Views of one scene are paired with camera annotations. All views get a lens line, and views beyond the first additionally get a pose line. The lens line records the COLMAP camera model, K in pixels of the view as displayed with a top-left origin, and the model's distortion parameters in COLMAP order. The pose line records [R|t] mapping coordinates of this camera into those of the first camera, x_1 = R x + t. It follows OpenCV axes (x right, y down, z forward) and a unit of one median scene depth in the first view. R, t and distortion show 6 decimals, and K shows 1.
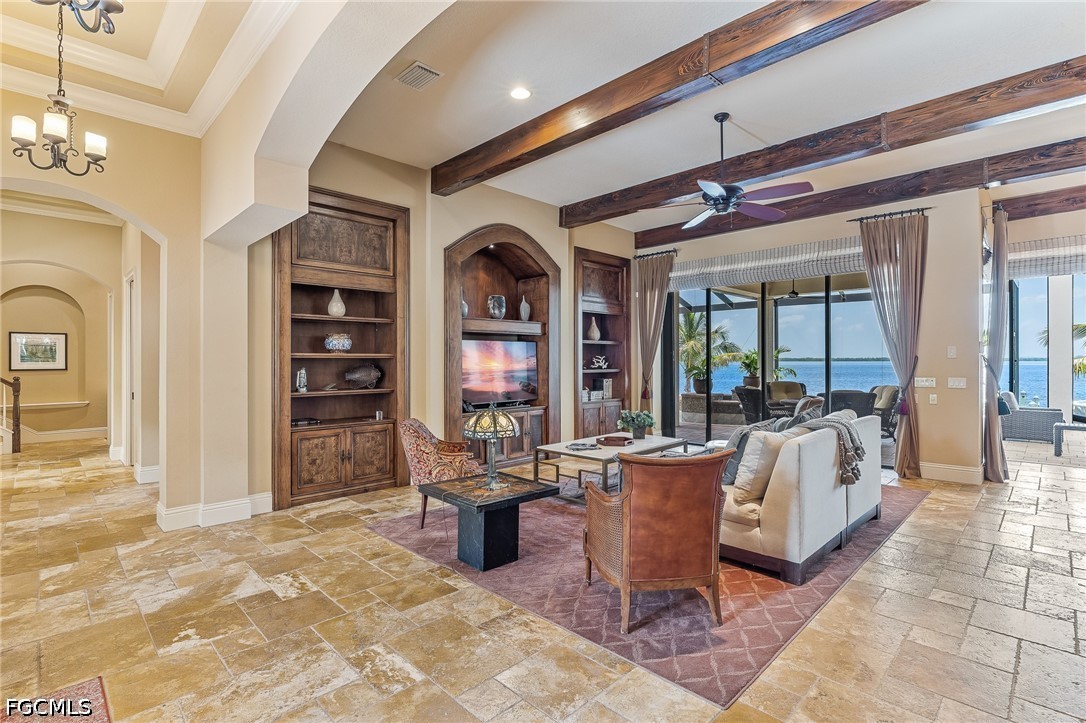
lens RADIAL K [[502.8, 0, 542.0], [0, 502.8, 360.5], [0, 0, 1]] dist [-0.005432, -0.001079]
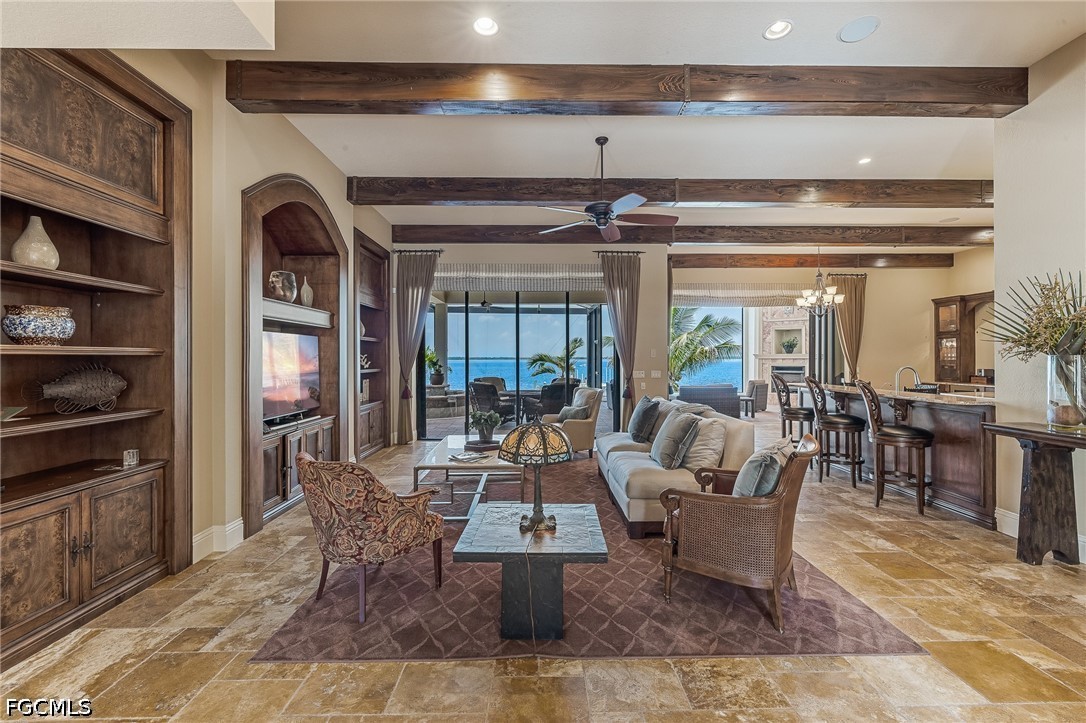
lens RADIAL K [[451.6, 0, 542.5], [0, 451.6, 356.6], [0, 0, 1]] dist [0.000809, -0.000063]
pose [[0.698667, 0.002850, 0.715441, -0.363780], [0.001394, 0.999985, -0.005344, 0.000101], [-0.715445, 0.004731, 0.698653, 0.318007]]
